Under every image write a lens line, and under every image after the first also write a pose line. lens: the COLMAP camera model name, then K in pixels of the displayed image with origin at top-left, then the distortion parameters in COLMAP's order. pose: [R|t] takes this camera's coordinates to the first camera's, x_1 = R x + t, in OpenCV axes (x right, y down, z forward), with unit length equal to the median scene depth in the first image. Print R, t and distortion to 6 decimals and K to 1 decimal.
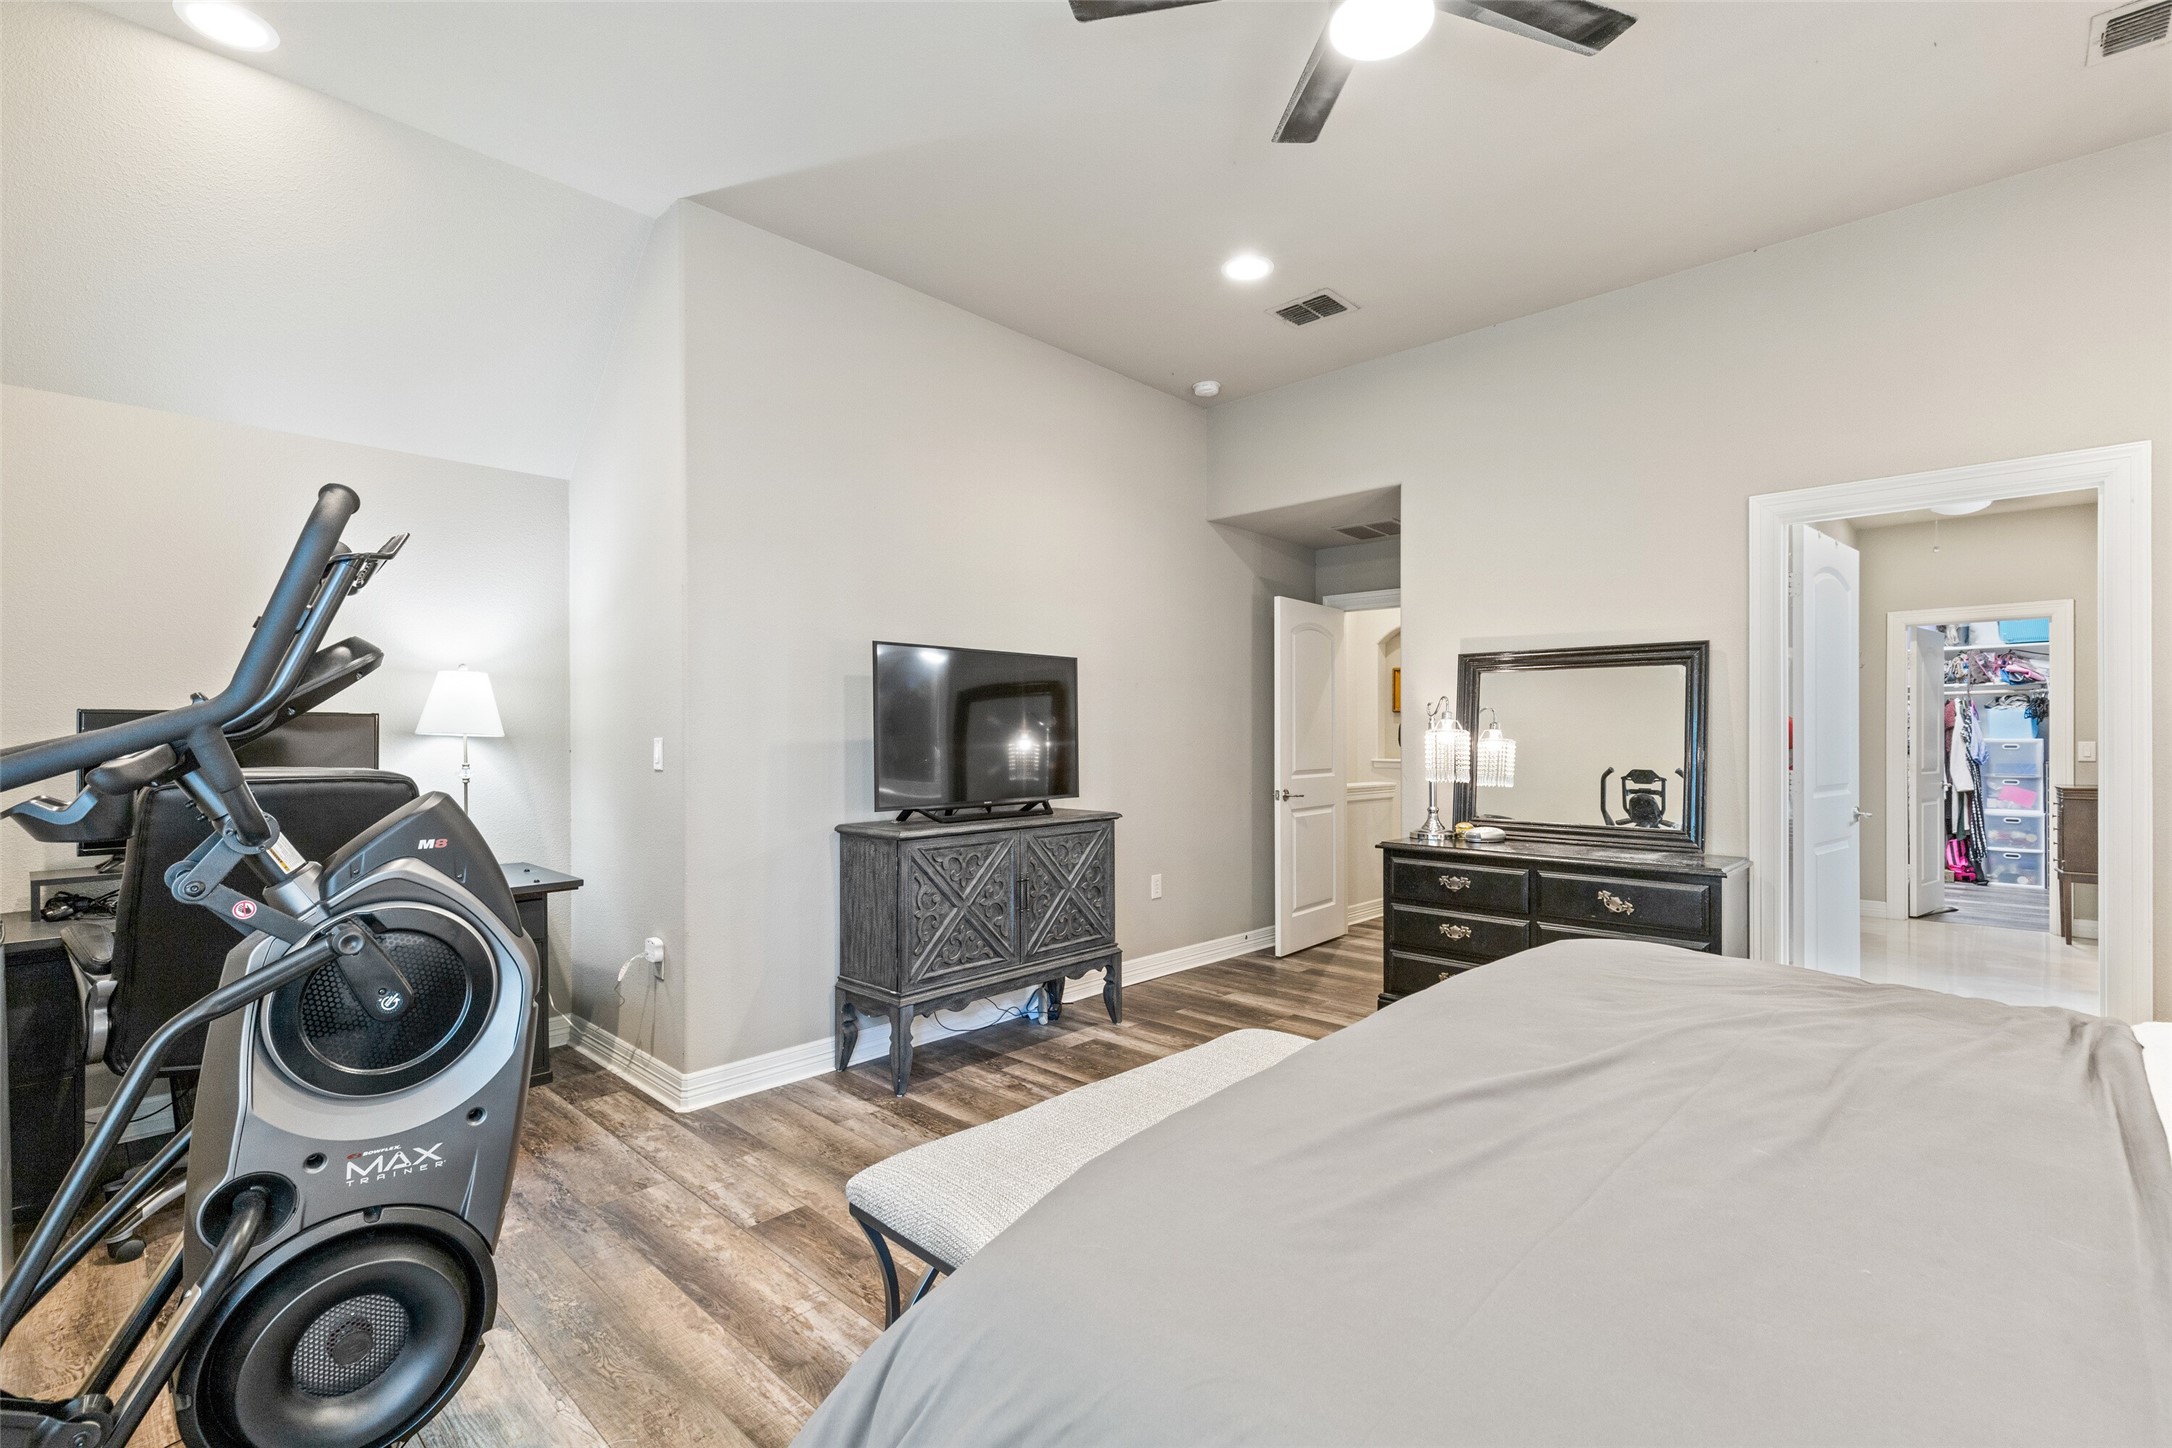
lens RADIAL K [[989.8, 0, 1070.1], [0, 989.8, 735.9], [0, 0, 1]] dist [0.010345, -0.002889]
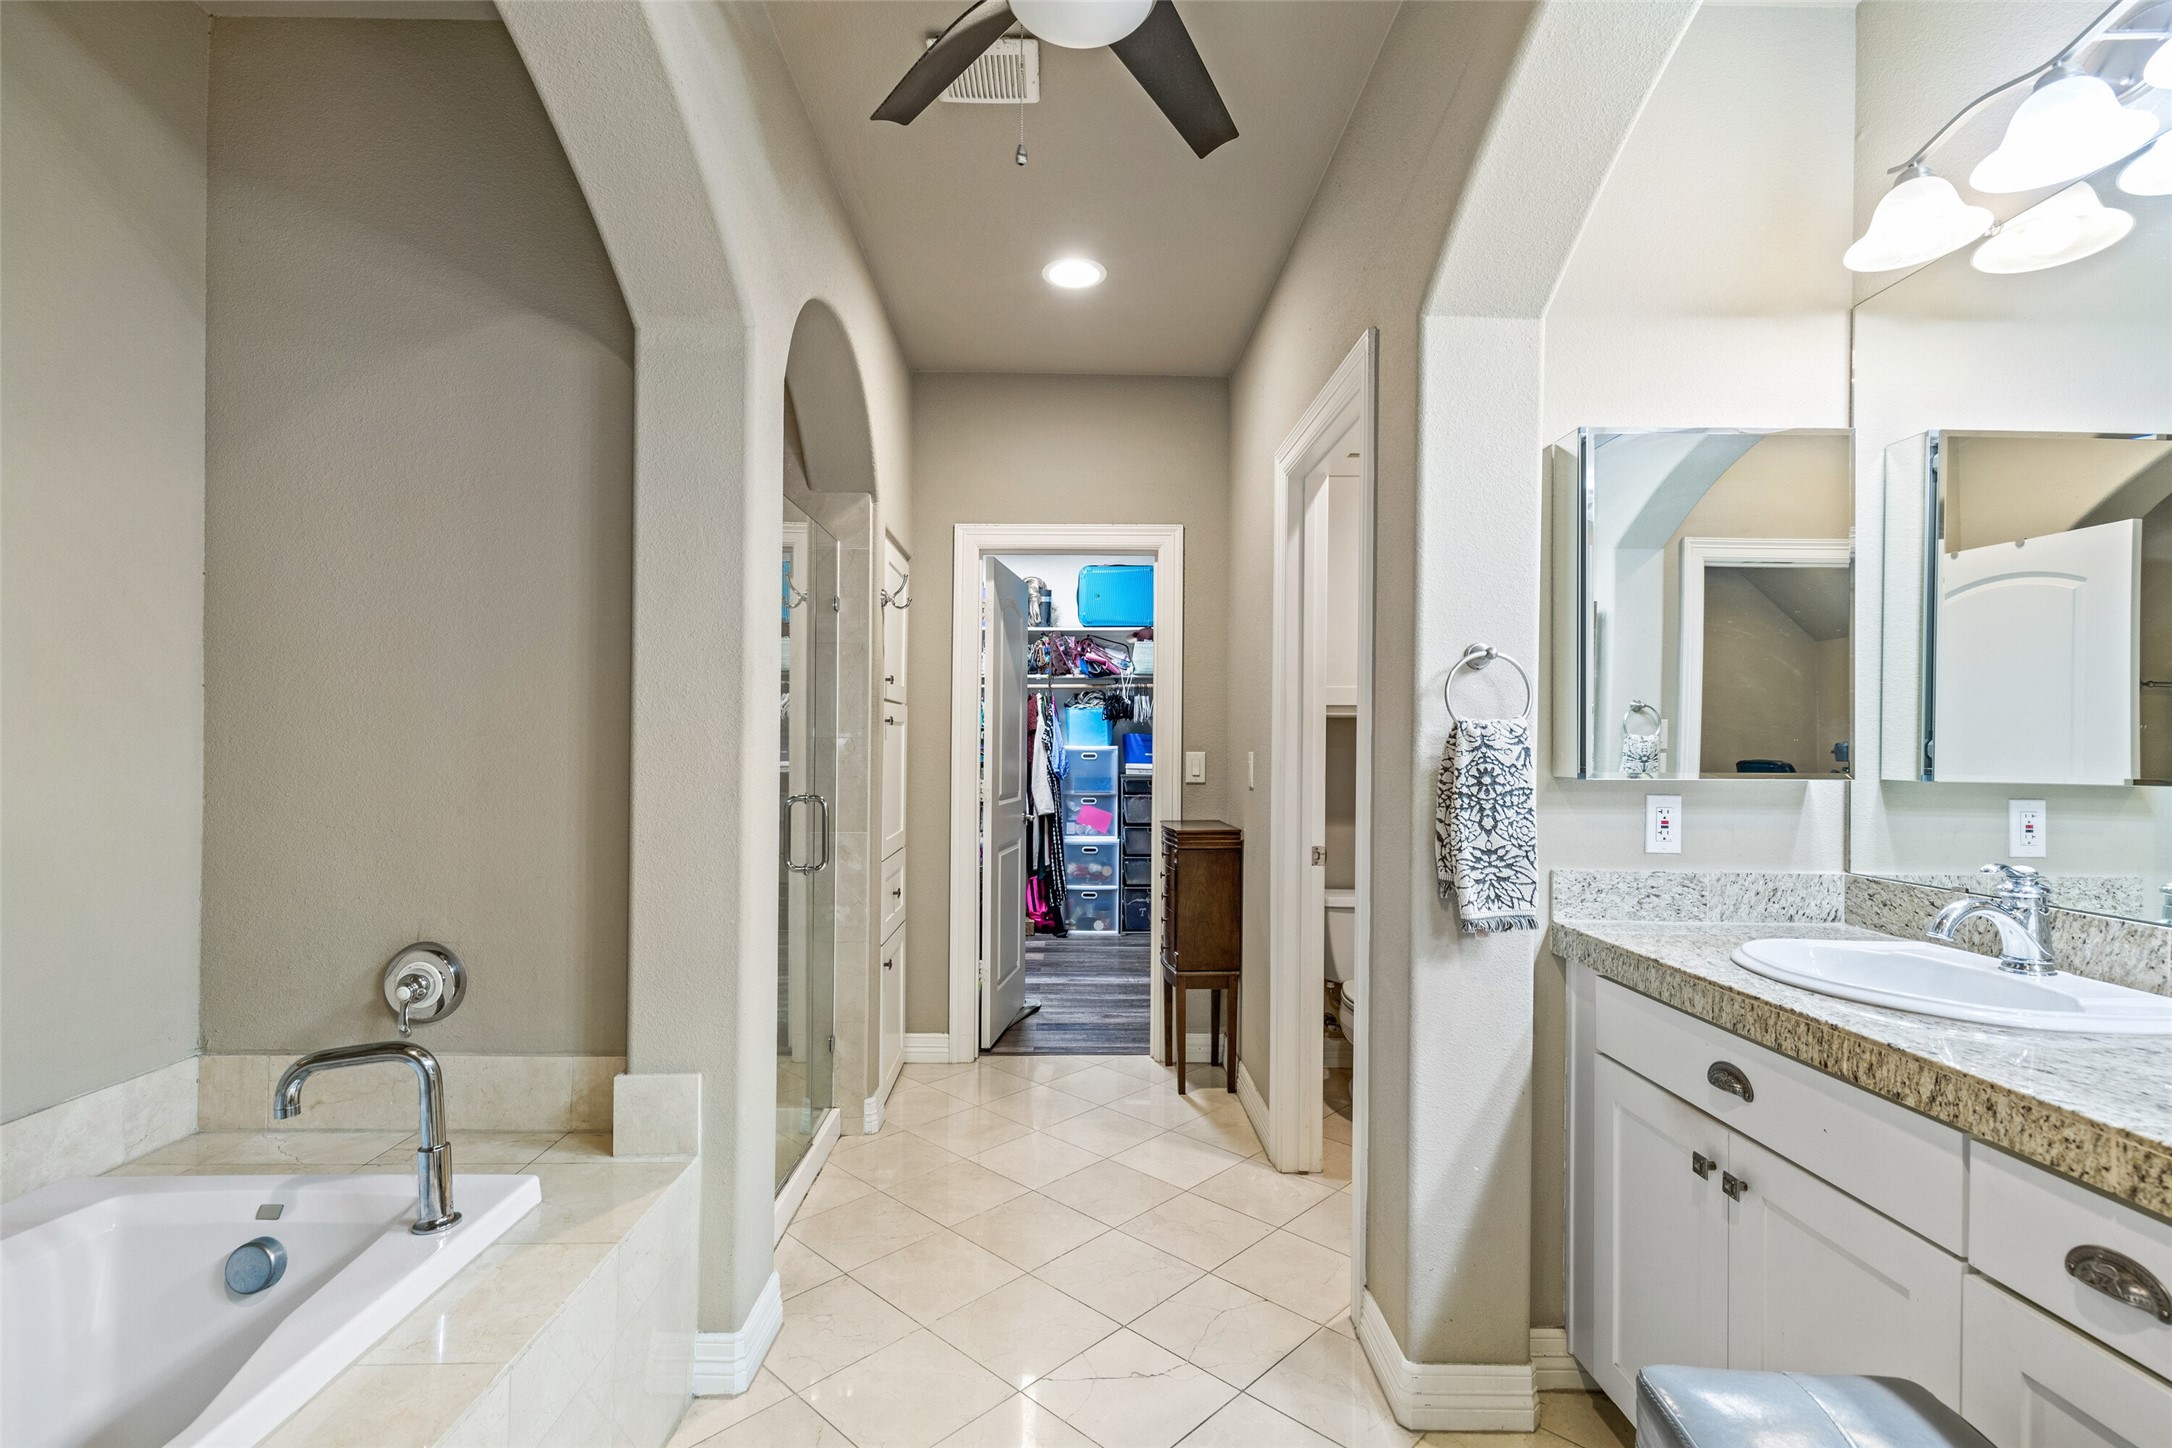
lens RADIAL K [[989.8, 0, 1085.7], [0, 989.8, 728.9], [0, 0, 1]] dist [0.010345, -0.002889]
pose [[0.711817, 0.008036, 0.702319, 0.387664], [-0.006912, 0.999966, -0.004435, -0.007034], [-0.702331, -0.001697, 0.711848, 0.439710]]
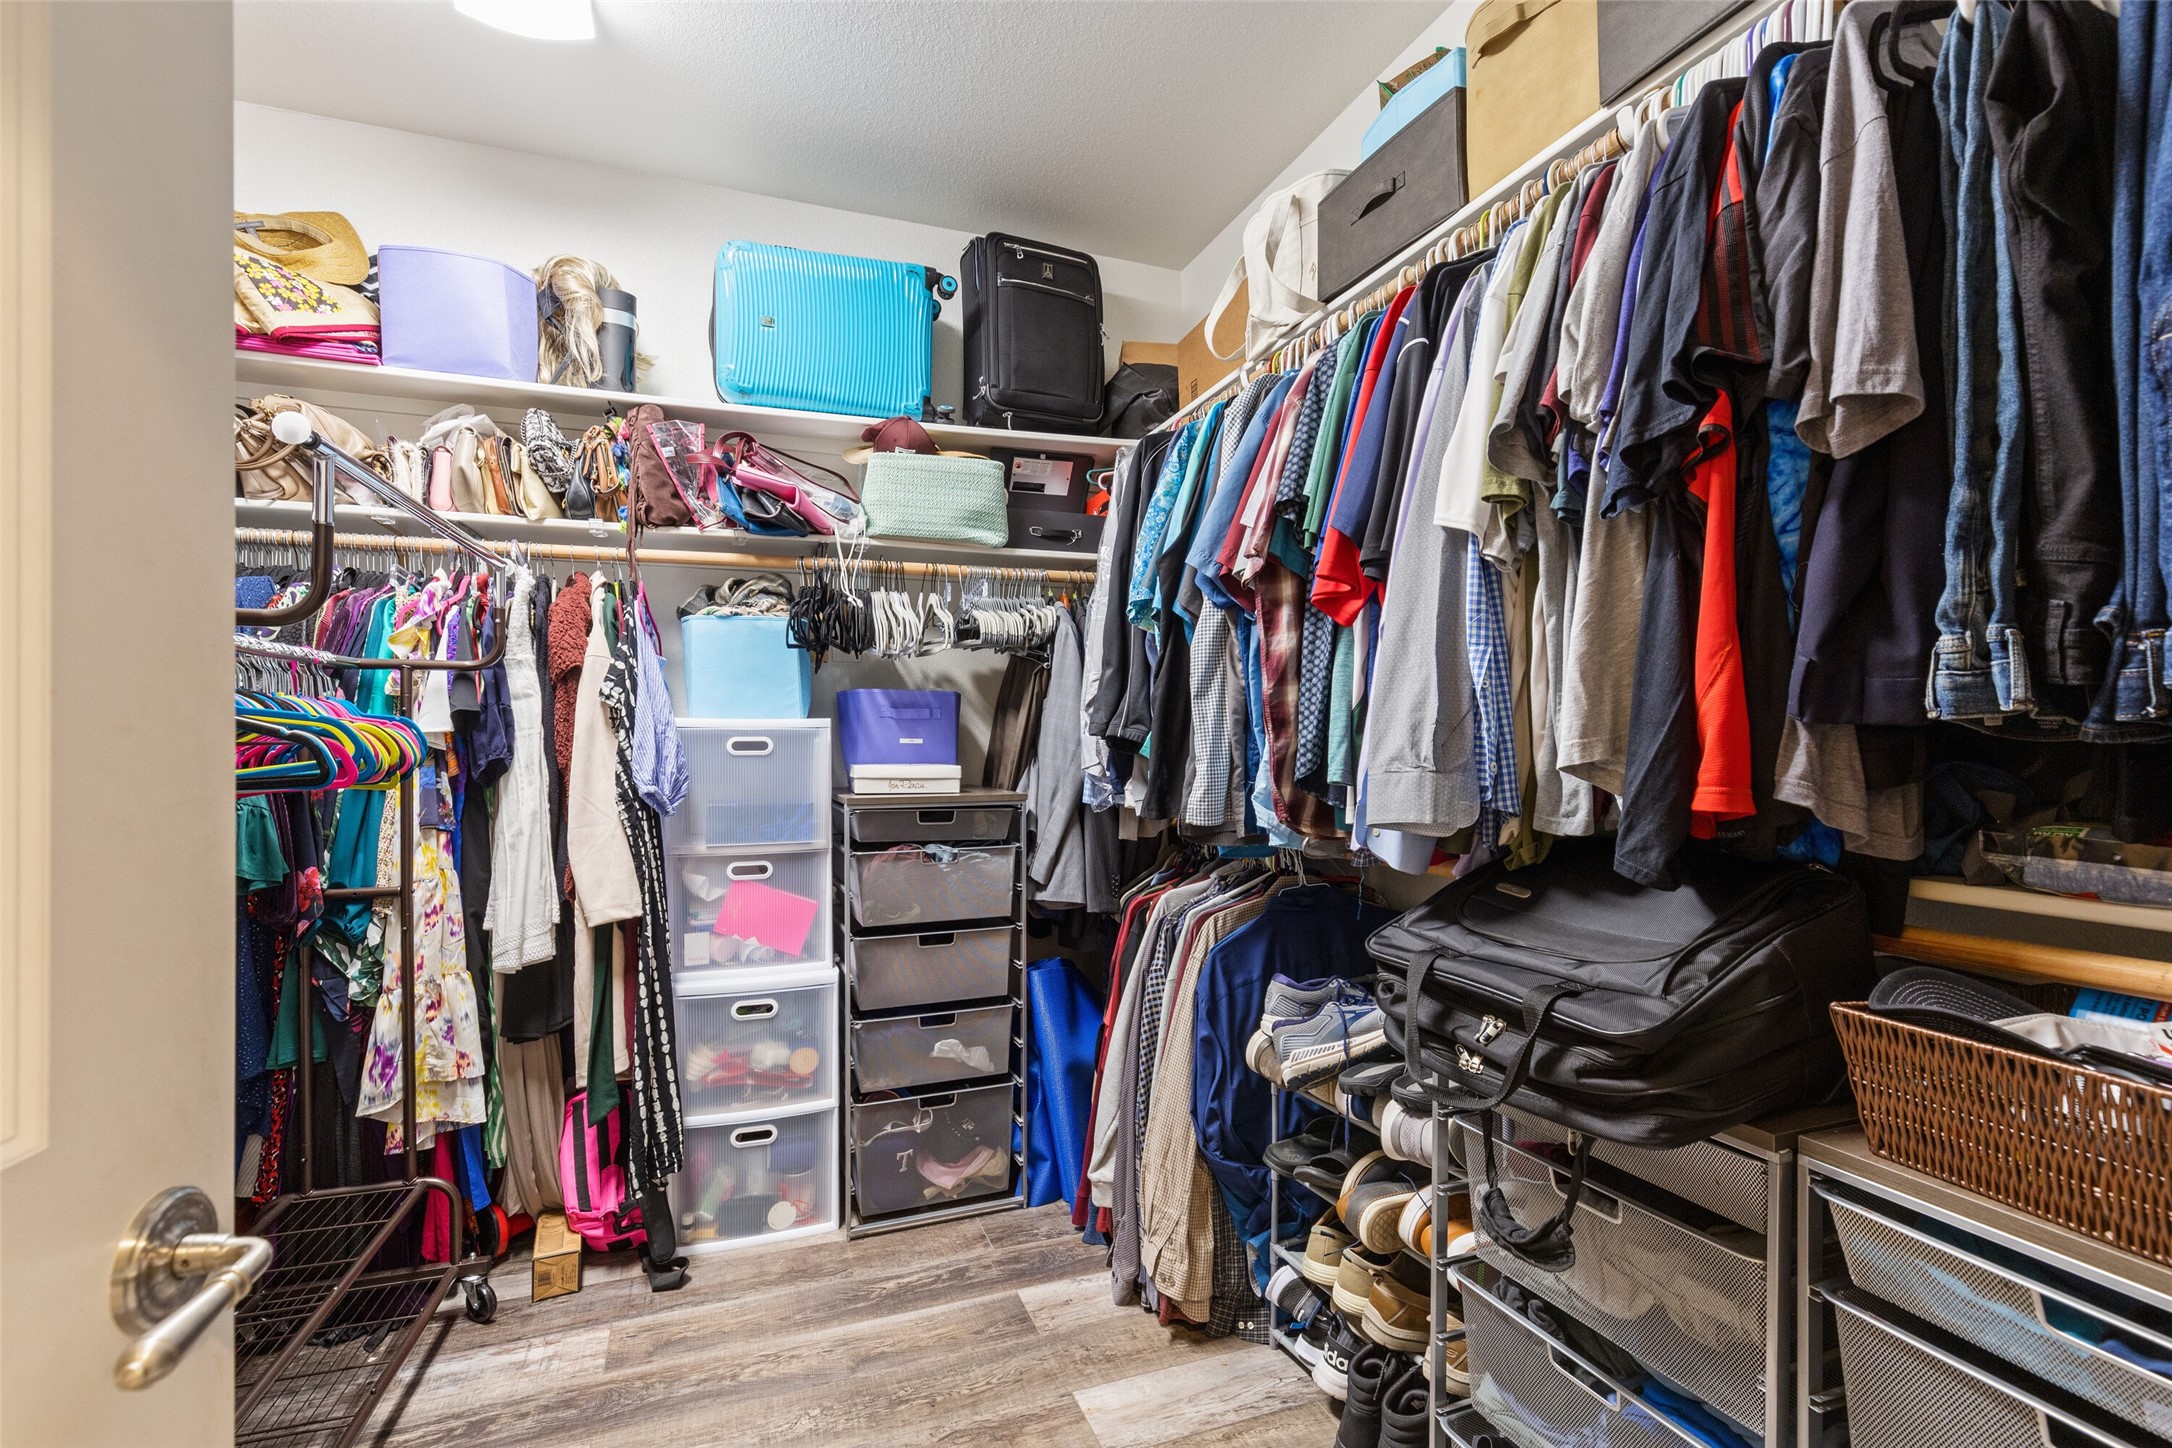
lens RADIAL K [[989.8, 0, 1080.6], [0, 989.8, 741.6], [0, 0, 1]] dist [0.010345, -0.002889]
pose [[0.441240, -0.001174, 0.897389, 0.723954], [0.002451, 0.999997, 0.000104, 0.009713], [-0.897386, 0.002154, 0.441241, 0.781961]]
